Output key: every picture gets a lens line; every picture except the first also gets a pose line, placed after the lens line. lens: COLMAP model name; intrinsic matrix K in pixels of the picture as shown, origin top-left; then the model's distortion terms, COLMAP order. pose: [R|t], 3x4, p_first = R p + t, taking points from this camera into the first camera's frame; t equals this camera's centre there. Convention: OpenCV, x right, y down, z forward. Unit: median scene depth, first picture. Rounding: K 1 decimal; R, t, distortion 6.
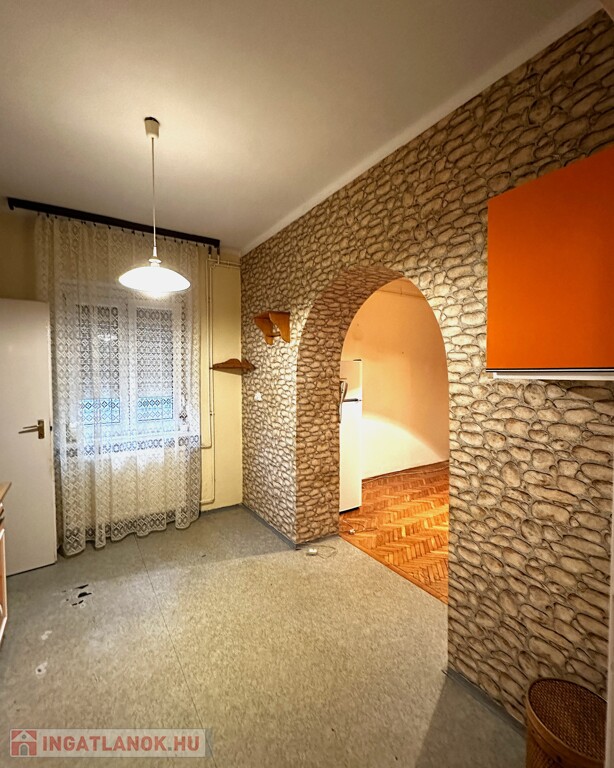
lens RADIAL K [[356.1, 0, 308.7], [0, 356.1, 383.4], [0, 0, 1]] dist [-0.002346, -0.000310]
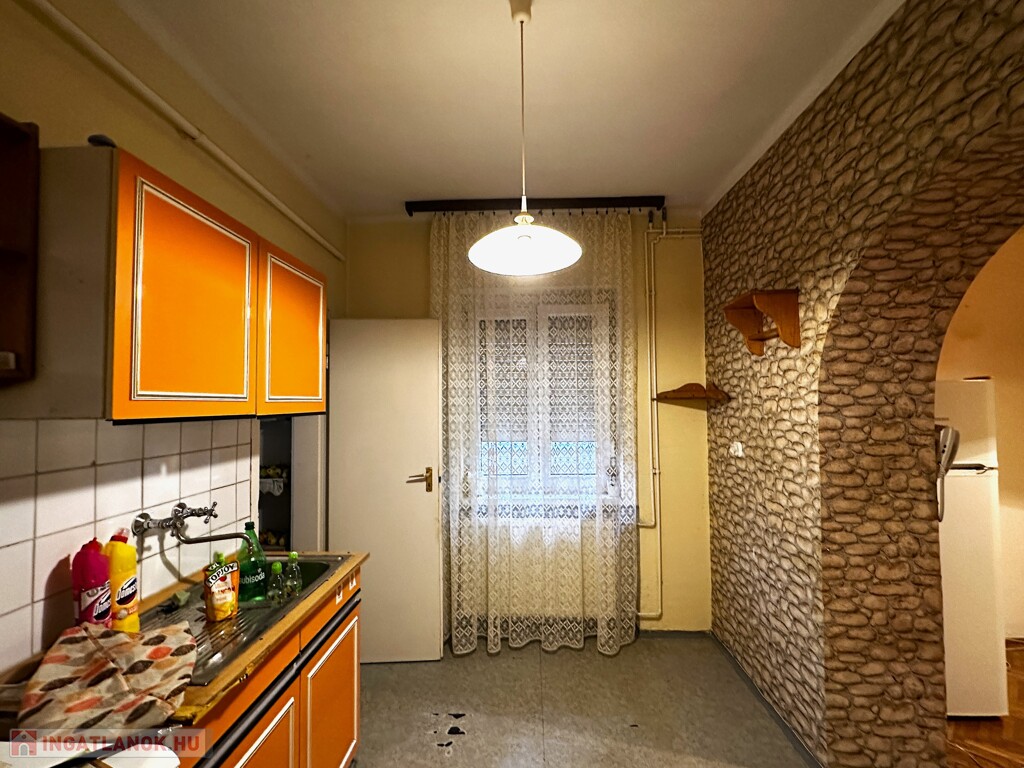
lens RADIAL K [[460.1, 0, 508.3], [0, 460.1, 384.9], [0, 0, 1]] dist [-0.001700, -0.000257]
pose [[0.812276, -0.027412, -0.582629, -0.010901], [-0.014527, 0.997634, -0.067191, -0.011693], [0.583092, 0.063041, 0.809956, 0.227040]]
